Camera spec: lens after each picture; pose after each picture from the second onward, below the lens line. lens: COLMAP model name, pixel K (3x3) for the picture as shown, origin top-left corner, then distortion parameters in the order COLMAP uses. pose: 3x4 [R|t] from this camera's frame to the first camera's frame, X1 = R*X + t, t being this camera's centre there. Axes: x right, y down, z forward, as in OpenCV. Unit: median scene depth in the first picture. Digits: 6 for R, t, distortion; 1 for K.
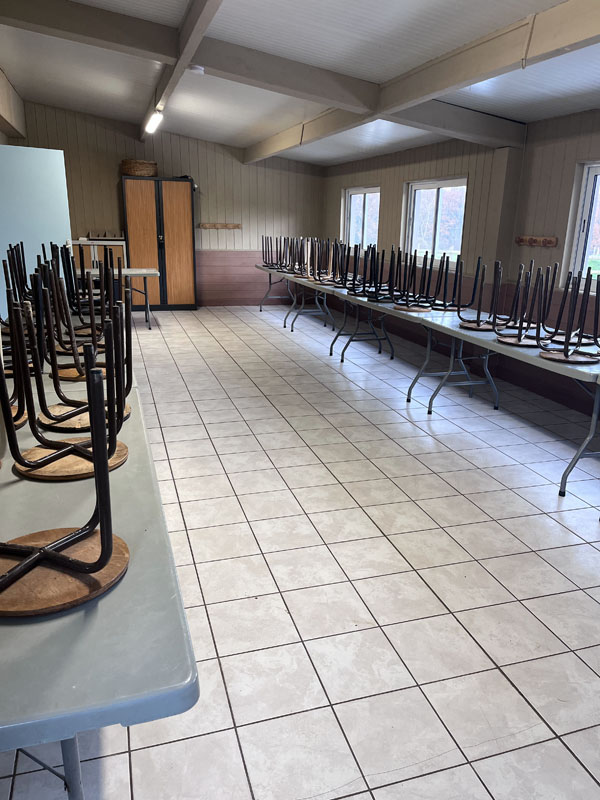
lens RADIAL K [[601.1, 0, 301.4], [0, 601.1, 399.8], [0, 0, 1]] dist [0.032995, -0.052333]
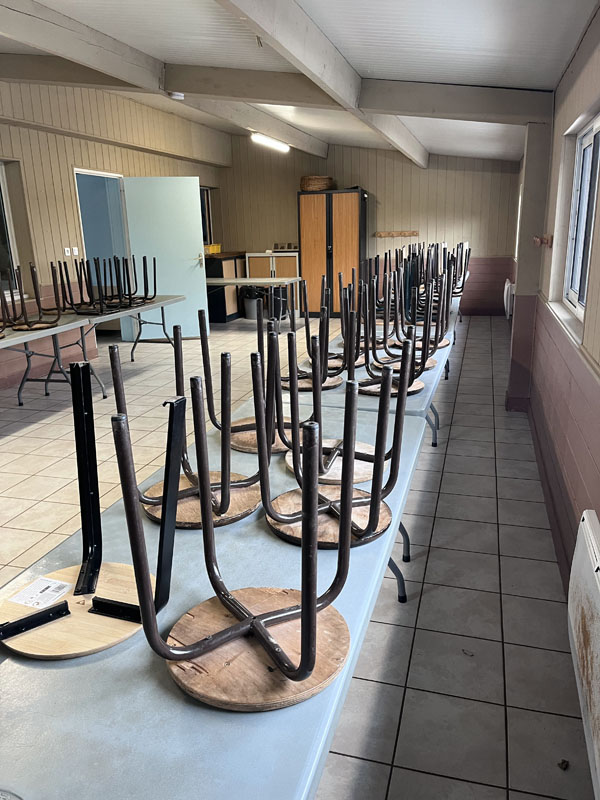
lens RADIAL K [[601.1, 0, 302.7], [0, 601.1, 402.1], [0, 0, 1]] dist [0.032995, -0.052333]
pose [[0.832636, 0.110832, -0.542618, 0.466262], [-0.116192, 0.992924, 0.024514, -0.033667], [0.541495, 0.042637, 0.839622, 0.155453]]
